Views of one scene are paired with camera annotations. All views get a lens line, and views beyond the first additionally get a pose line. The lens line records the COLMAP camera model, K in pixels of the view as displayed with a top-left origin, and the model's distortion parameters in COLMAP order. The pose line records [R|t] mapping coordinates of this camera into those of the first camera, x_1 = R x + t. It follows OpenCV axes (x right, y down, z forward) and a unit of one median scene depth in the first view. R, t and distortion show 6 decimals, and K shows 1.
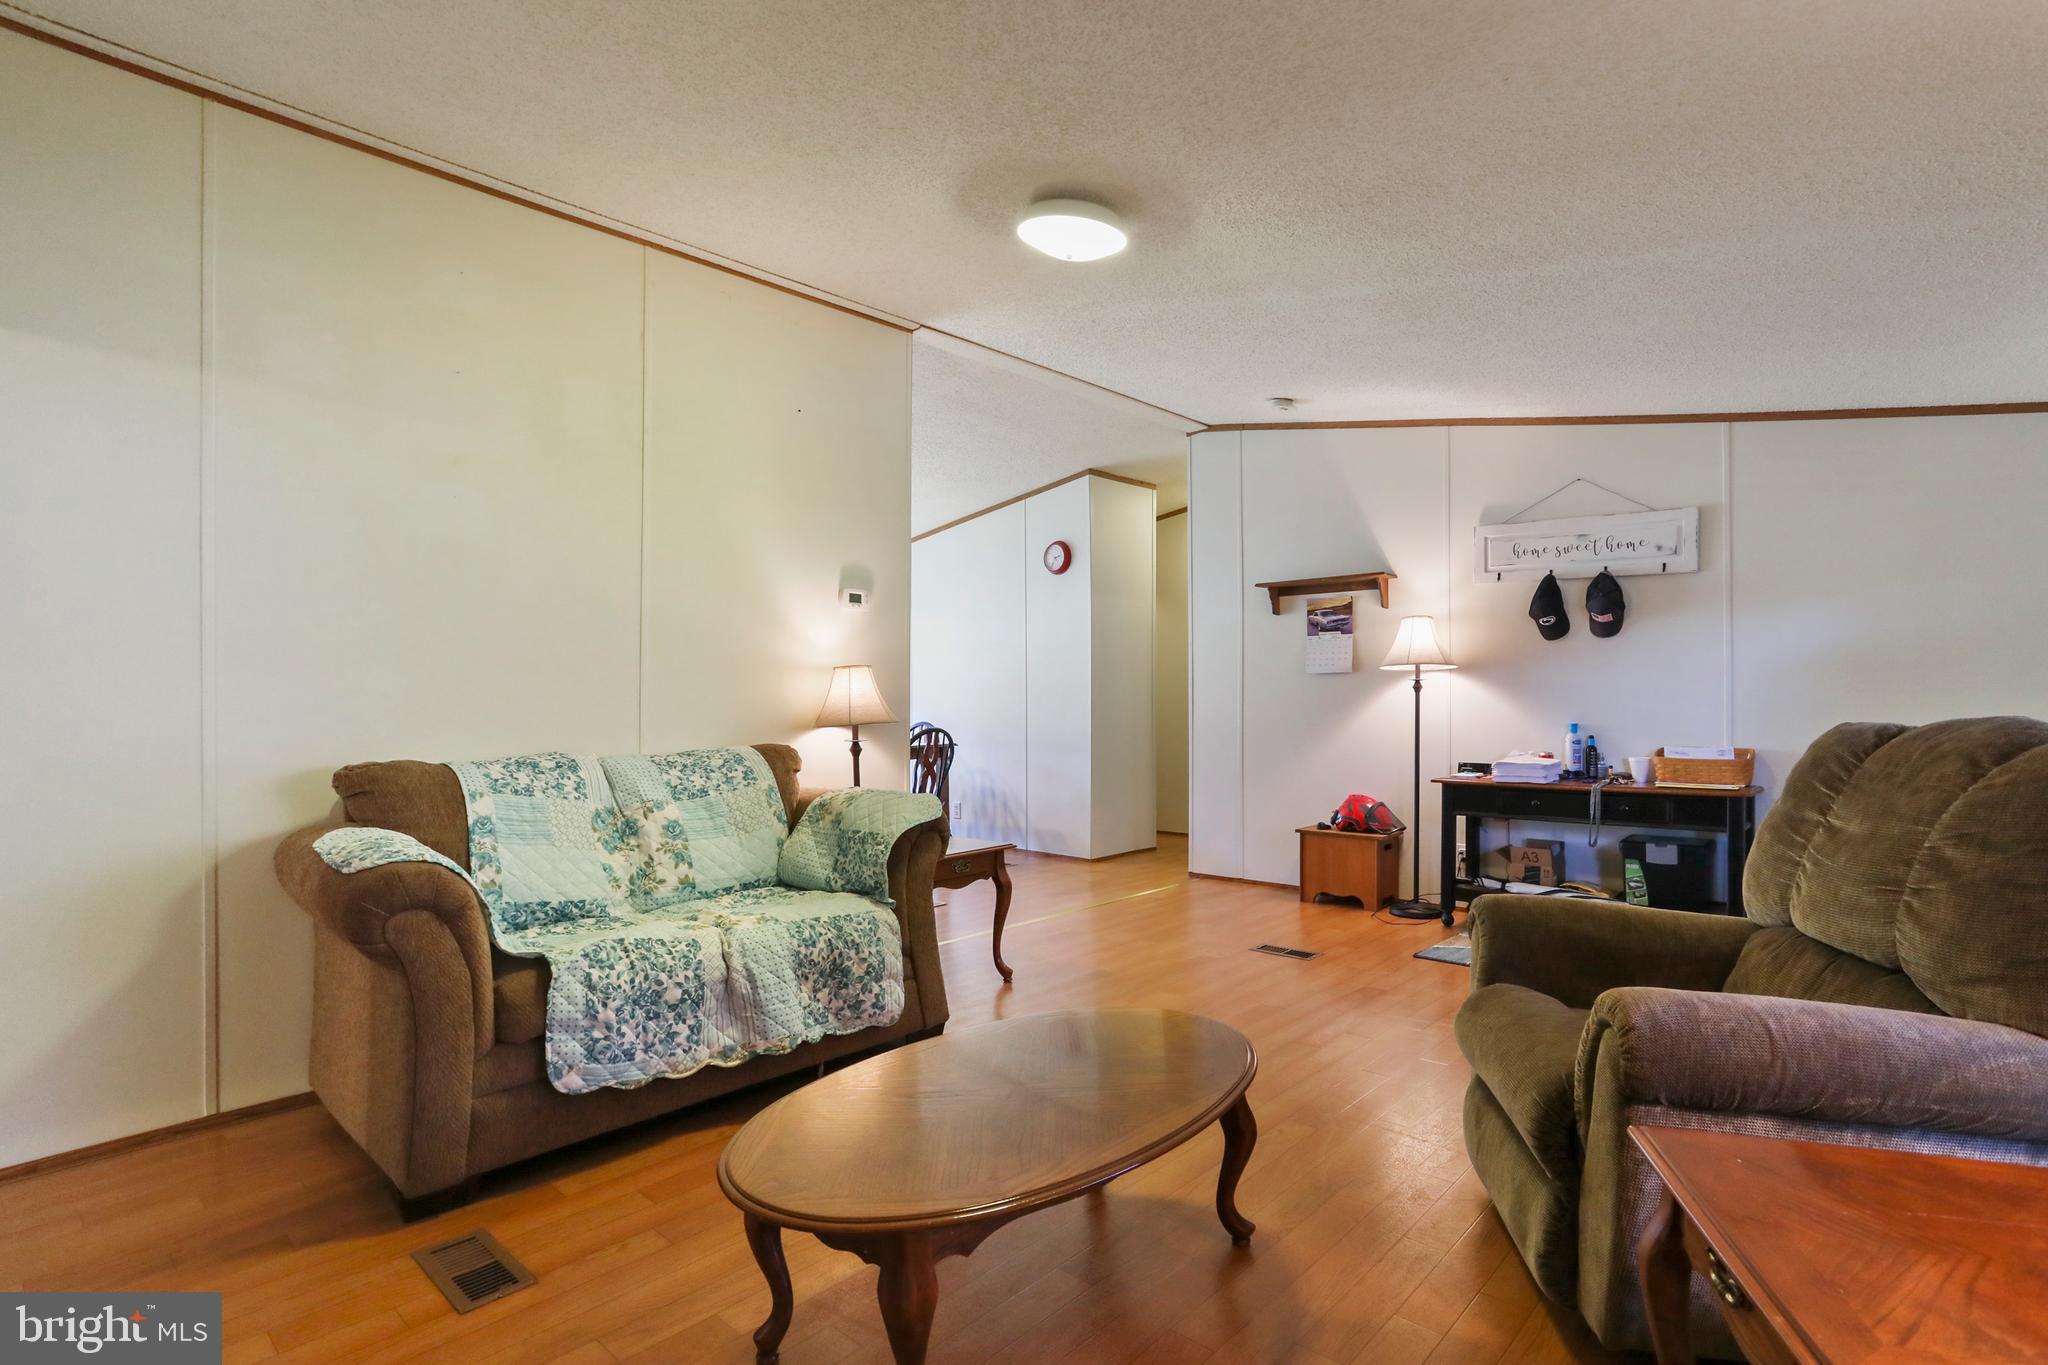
lens RADIAL K [[1020.4, 0, 1023.5], [0, 1020.4, 696.8], [0, 0, 1]] dist [-0.058387, 0.044064]
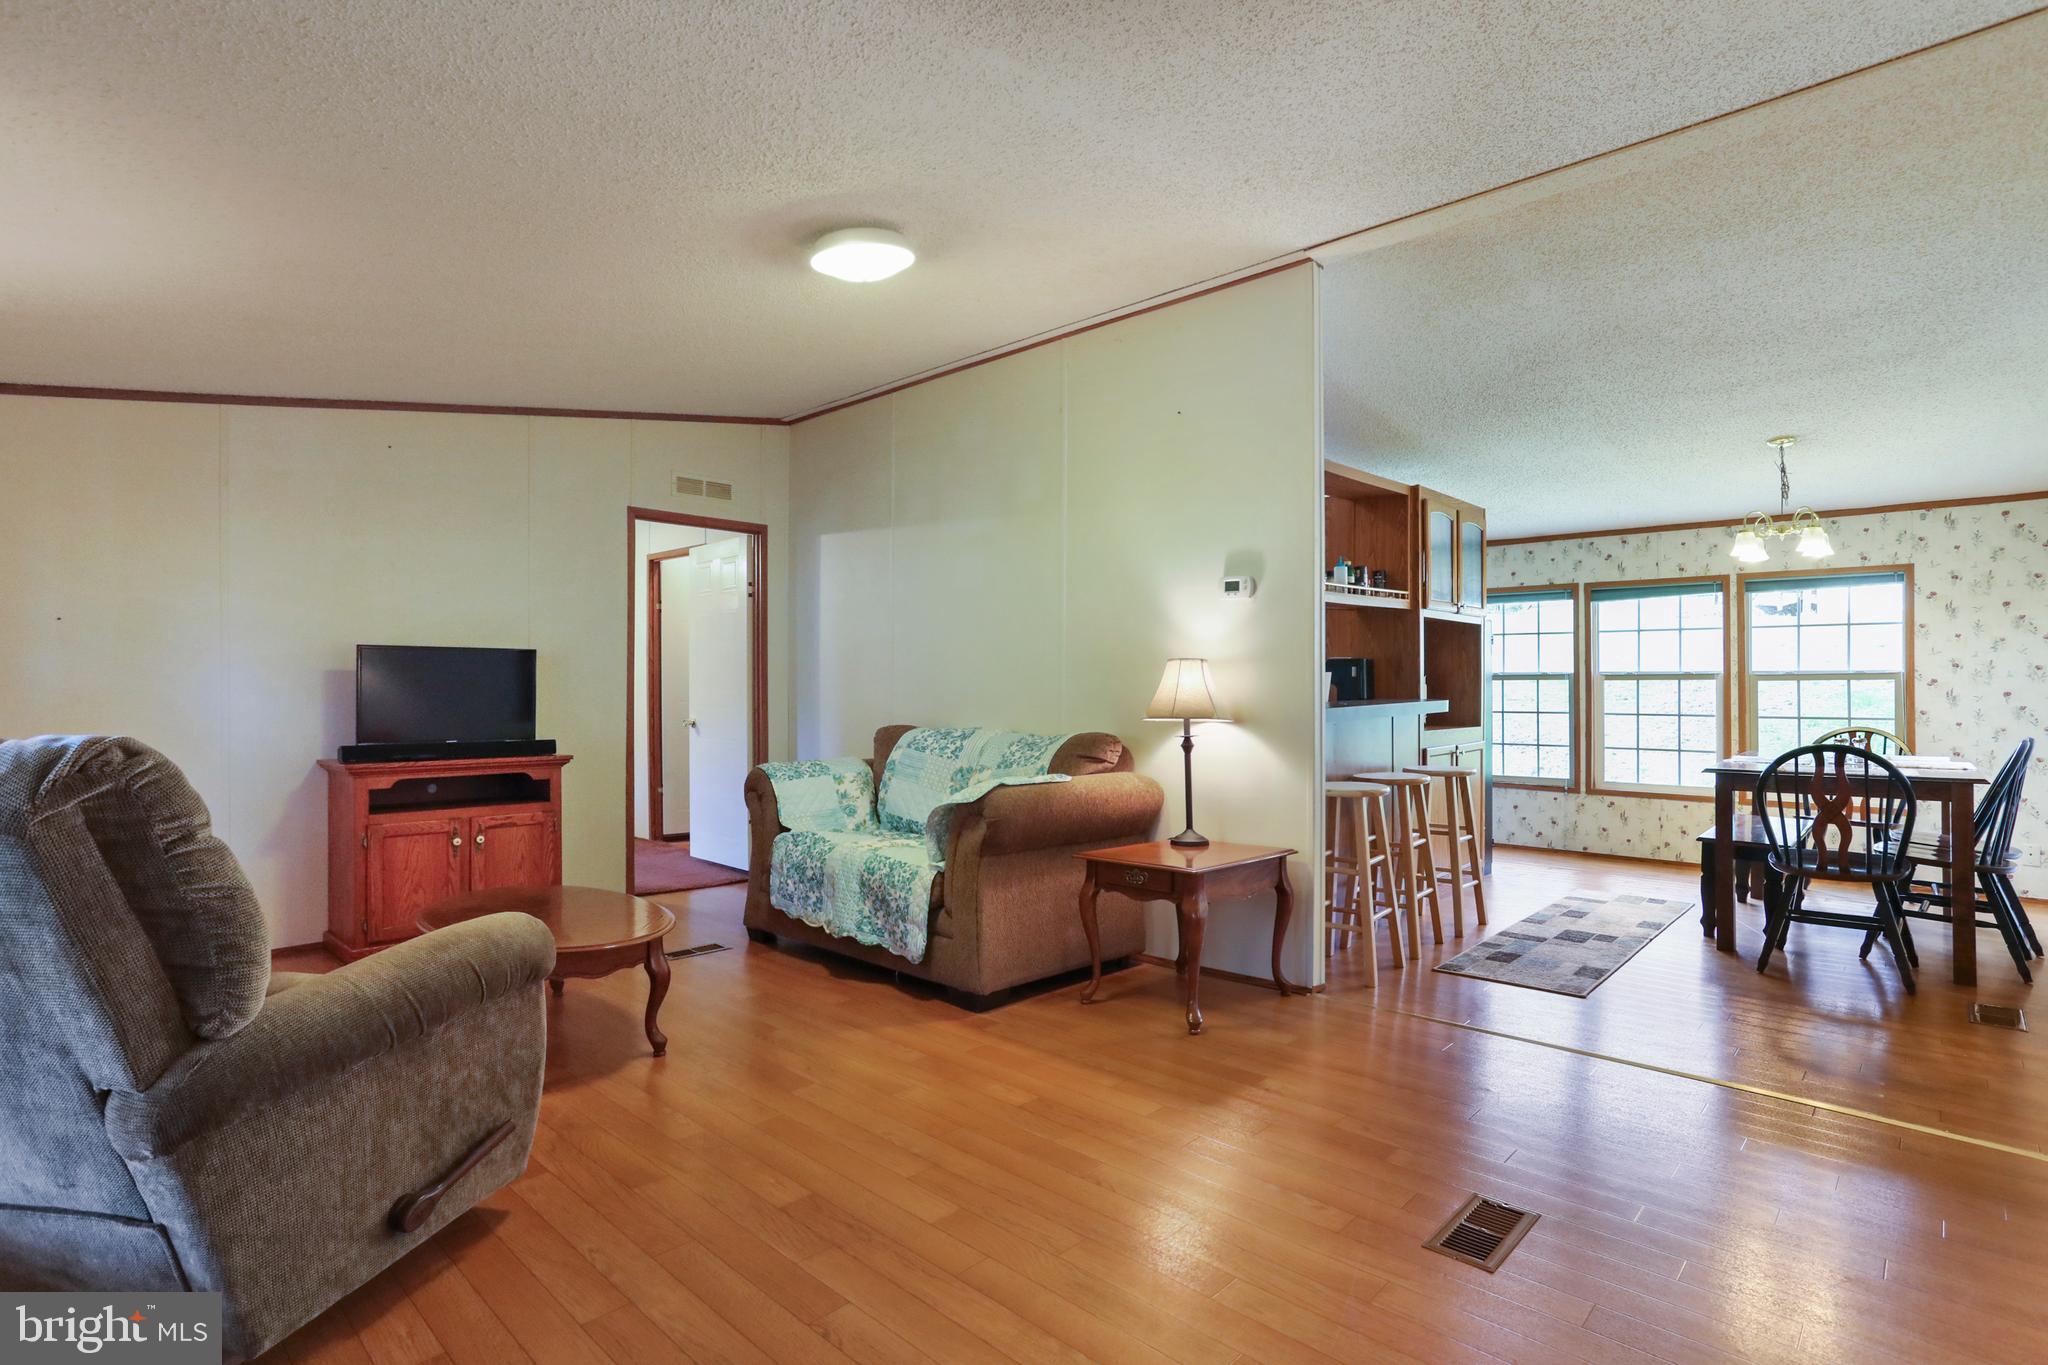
lens RADIAL K [[1013.6, 0, 1024.0], [0, 1013.6, 682.5], [0, 0, 1]] dist [-0.062851, 0.036032]
pose [[-0.014162, -0.000467, -0.999900, 1.105204], [-0.001890, 0.999998, -0.000440, -0.011612], [0.999898, 0.001884, -0.014163, 1.182129]]
